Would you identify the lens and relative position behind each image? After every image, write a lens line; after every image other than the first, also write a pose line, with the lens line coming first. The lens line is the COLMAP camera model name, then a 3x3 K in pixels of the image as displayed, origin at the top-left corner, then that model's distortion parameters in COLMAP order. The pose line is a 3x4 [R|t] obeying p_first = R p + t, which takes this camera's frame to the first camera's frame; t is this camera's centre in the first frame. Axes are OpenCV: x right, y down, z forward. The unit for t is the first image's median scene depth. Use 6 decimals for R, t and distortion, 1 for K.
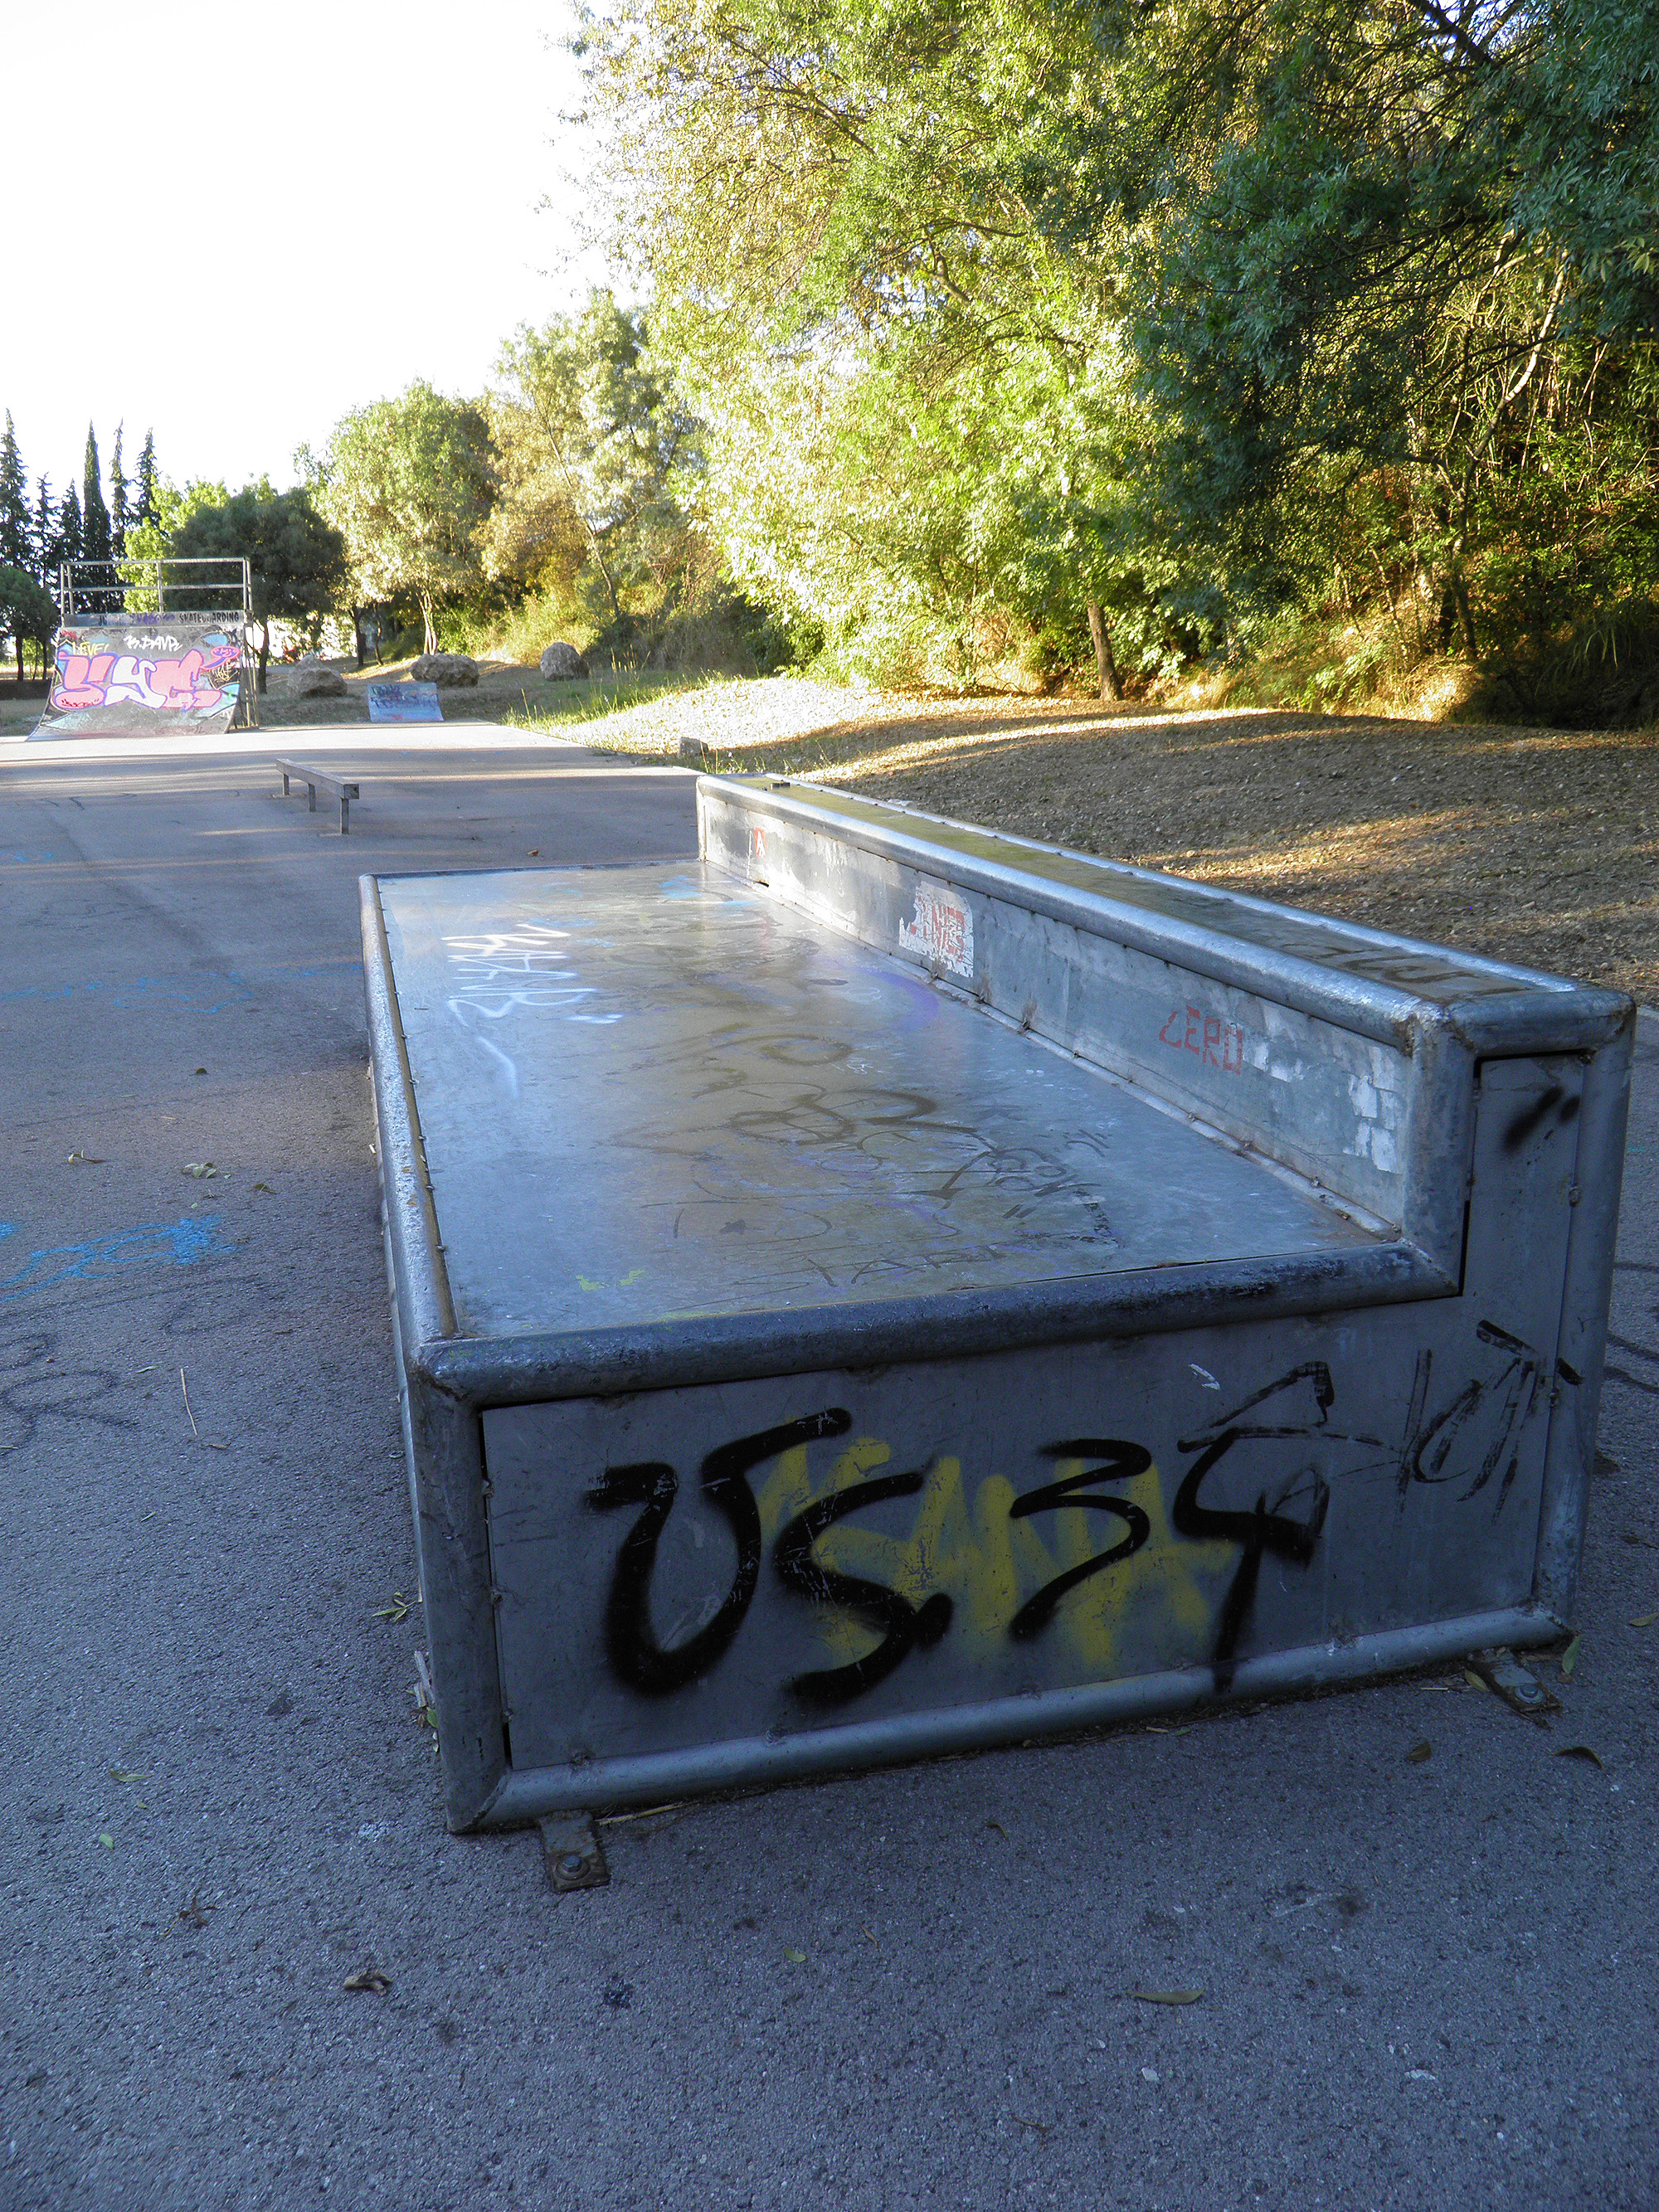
lens RADIAL K [[1824.9, 0, 833.6], [0, 1824.9, 1098.2], [0, 0, 1]] dist [-0.135886, 0.075725]
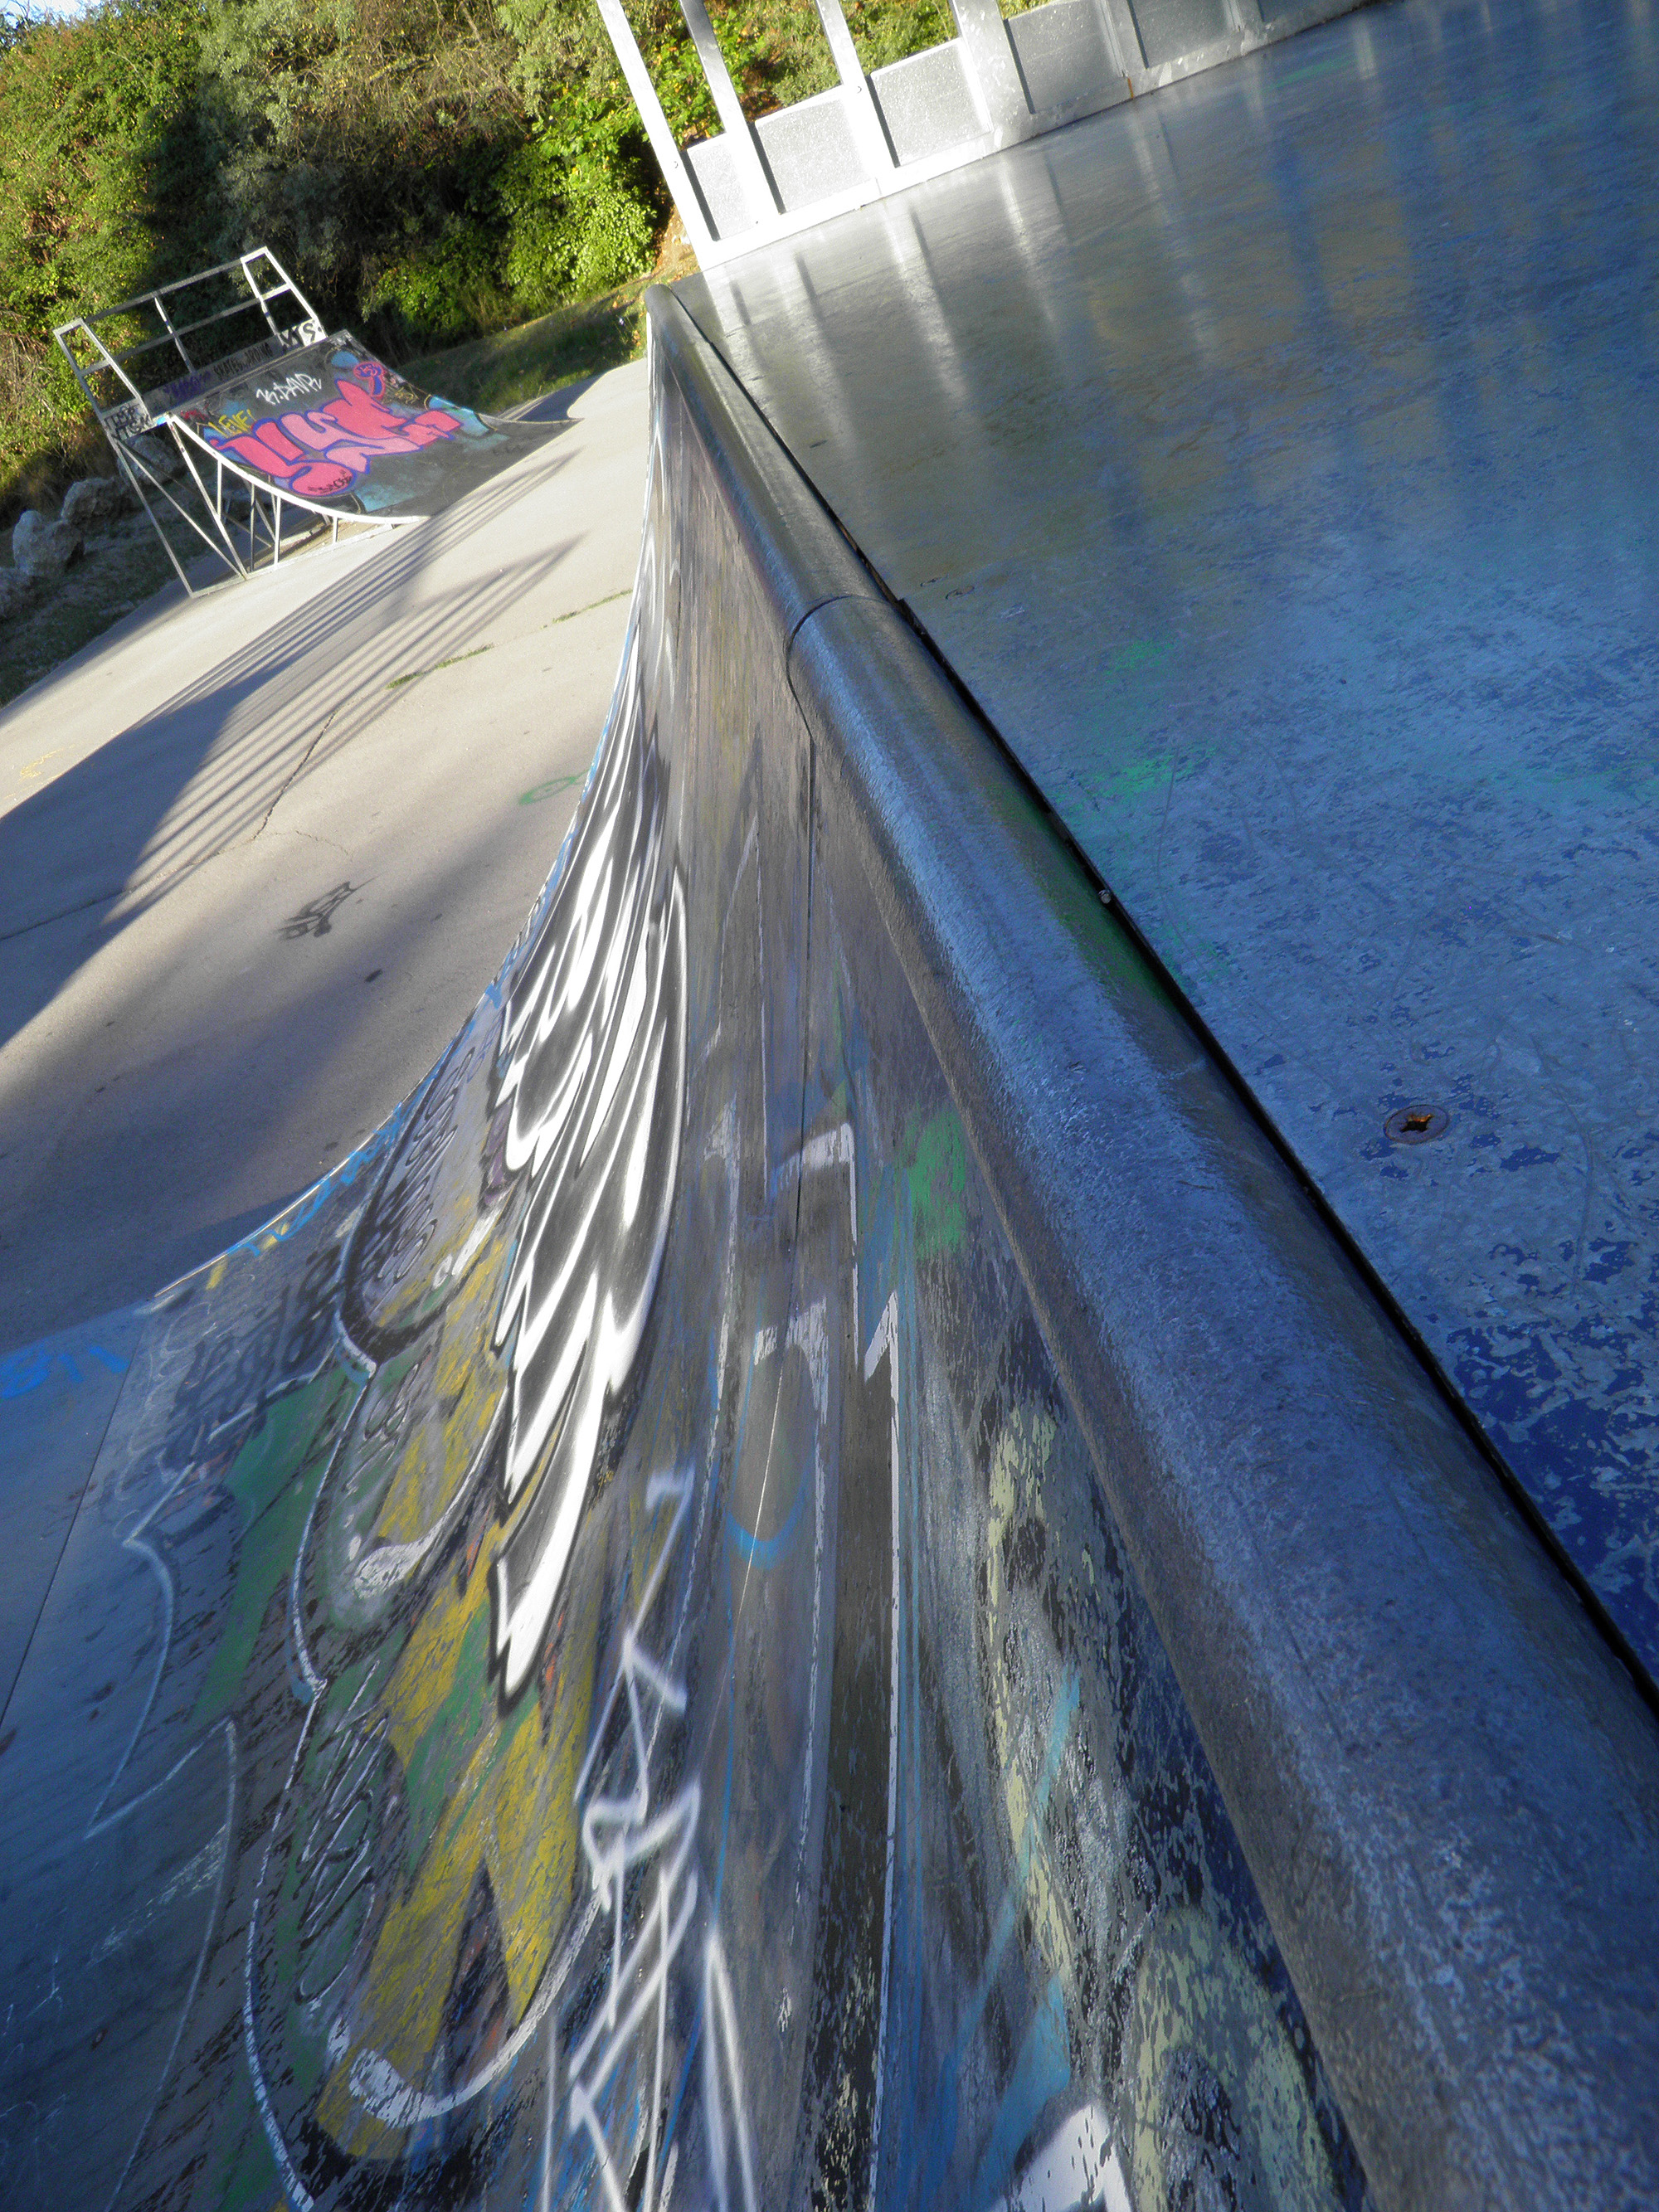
lens RADIAL K [[1824.9, 0, 833.6], [0, 1824.9, 1098.2], [0, 0, 1]] dist [-0.135886, 0.075725]
pose [[0.481215, -0.574526, 0.662082, -0.496672], [0.521576, 0.794696, 0.310510, -0.087463], [-0.704550, 0.195904, 0.682079, 0.281773]]
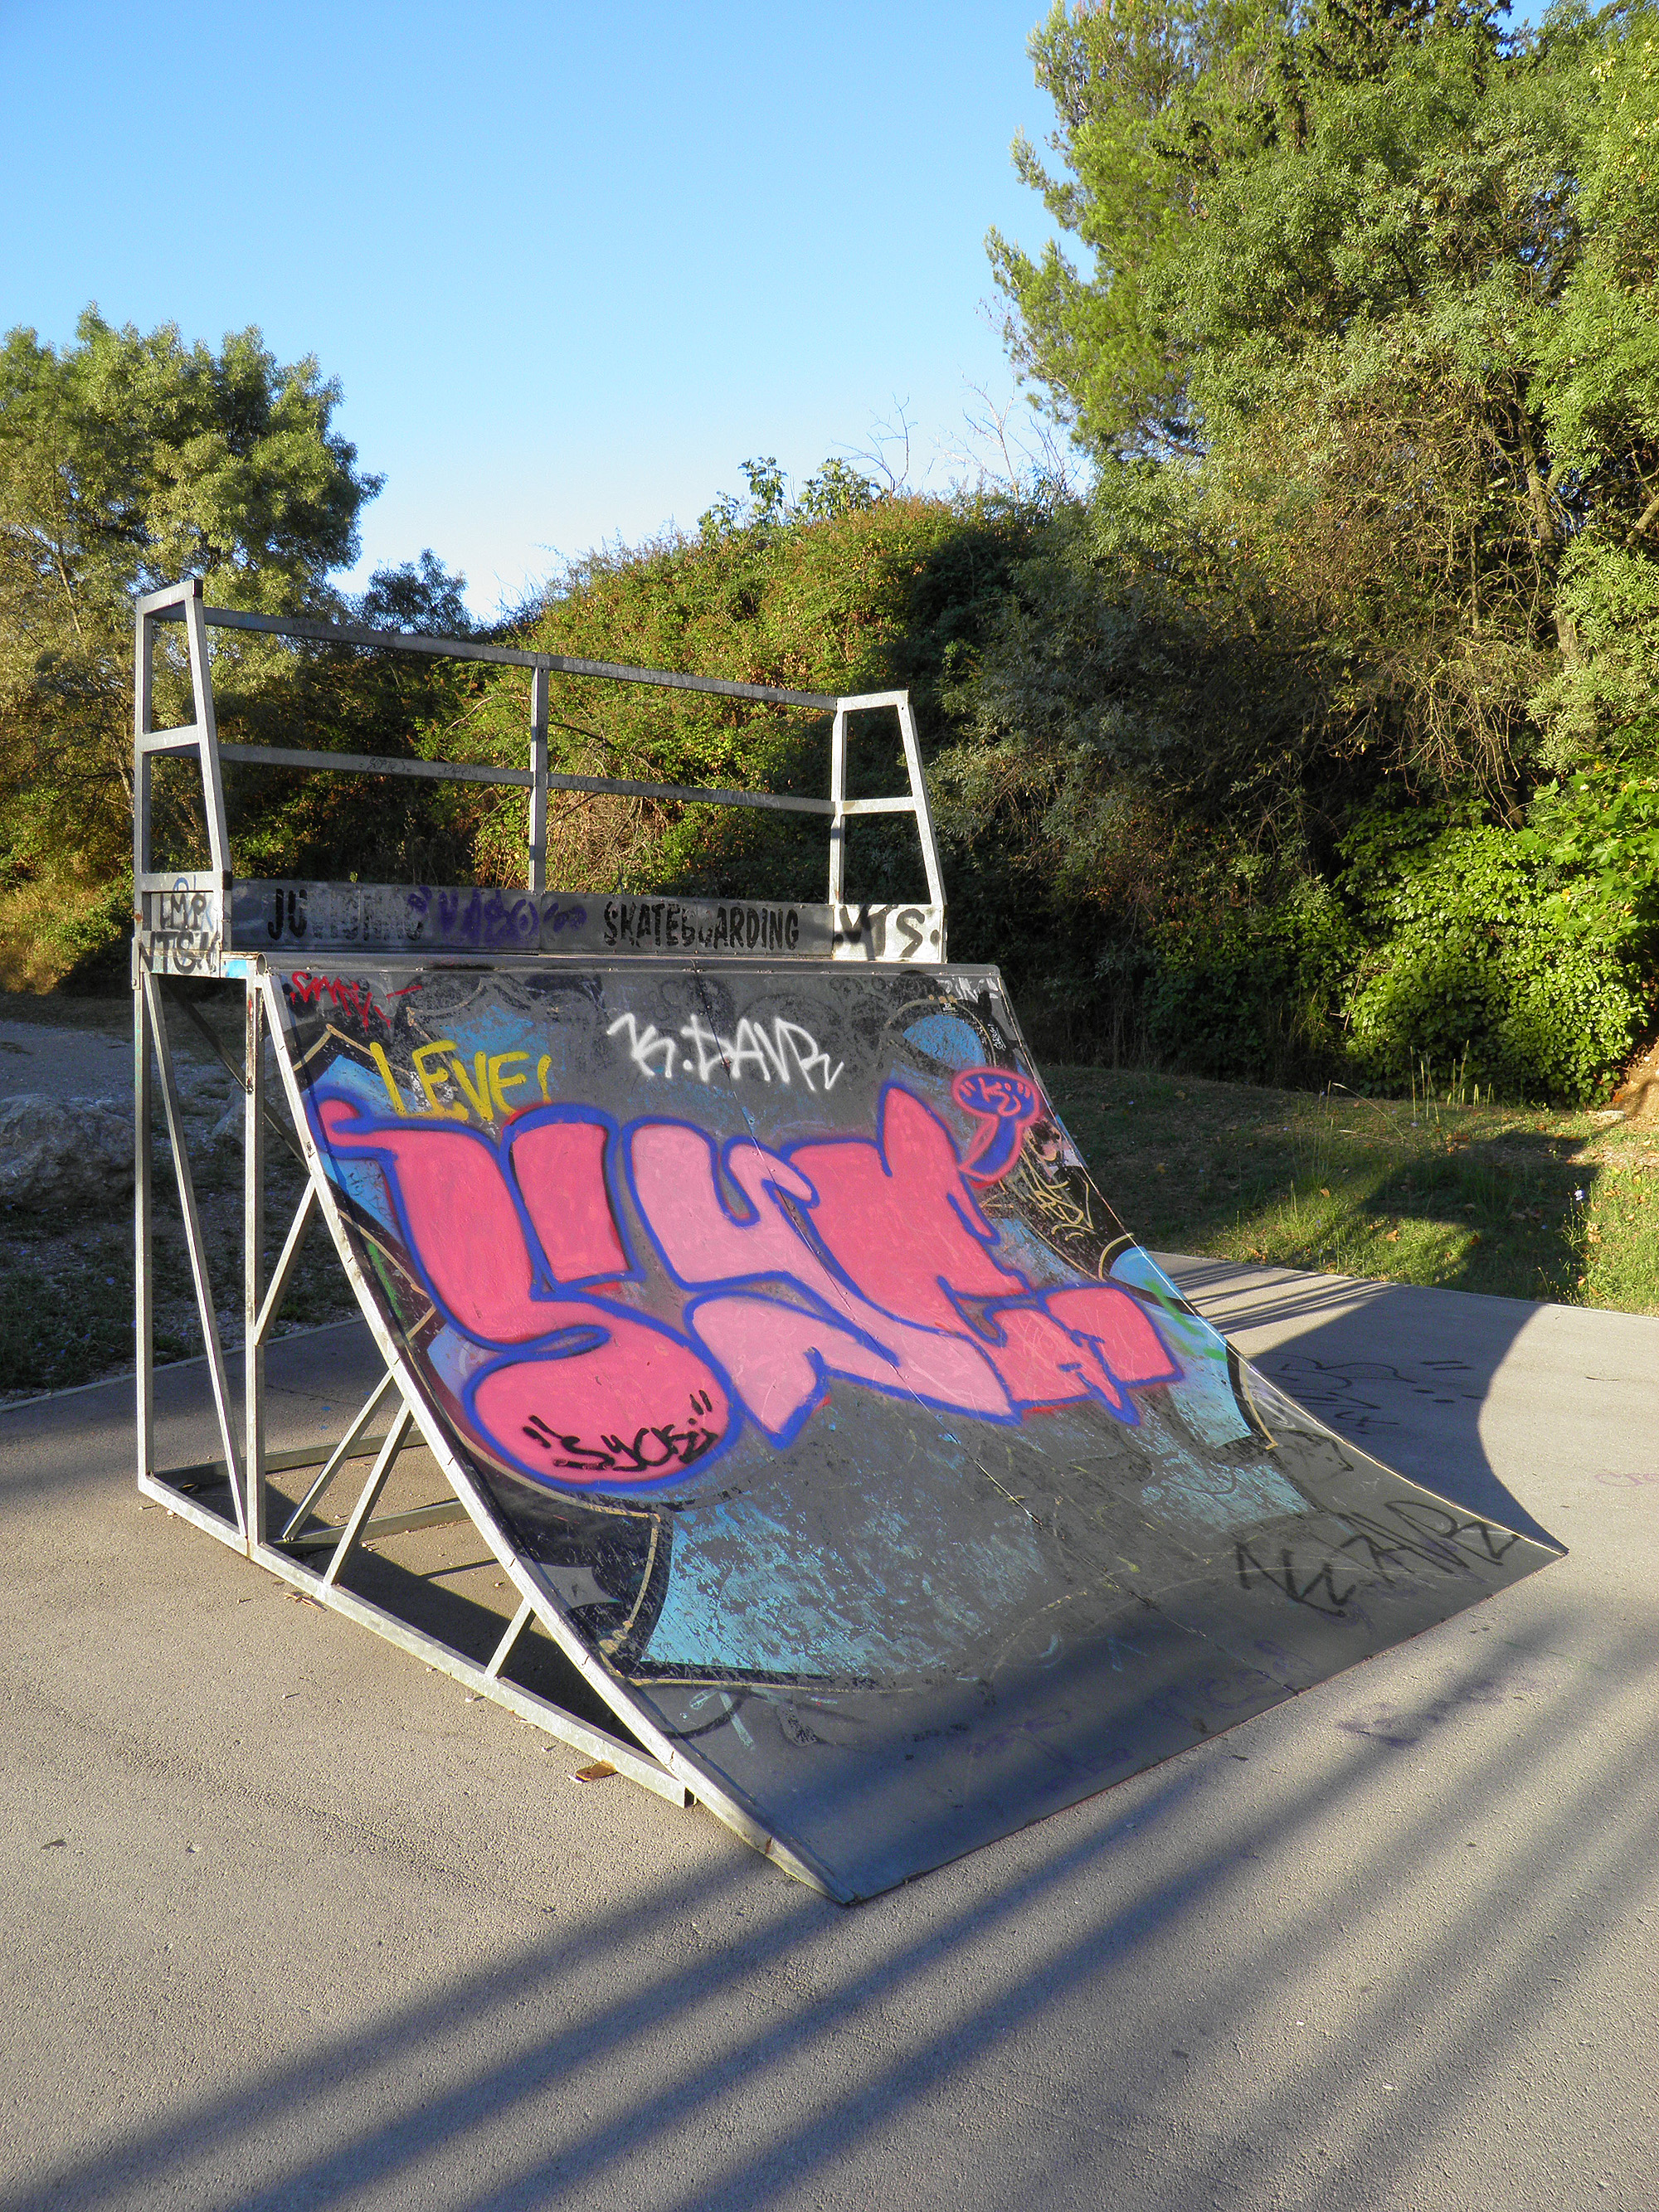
lens RADIAL K [[1824.9, 0, 833.6], [0, 1824.9, 1098.2], [0, 0, 1]] dist [-0.135886, 0.075725]
pose [[0.814217, -0.020156, 0.580210, -0.286839], [0.105991, 0.987762, -0.114424, -0.131896], [-0.570803, 0.154663, 0.806389, 0.483776]]
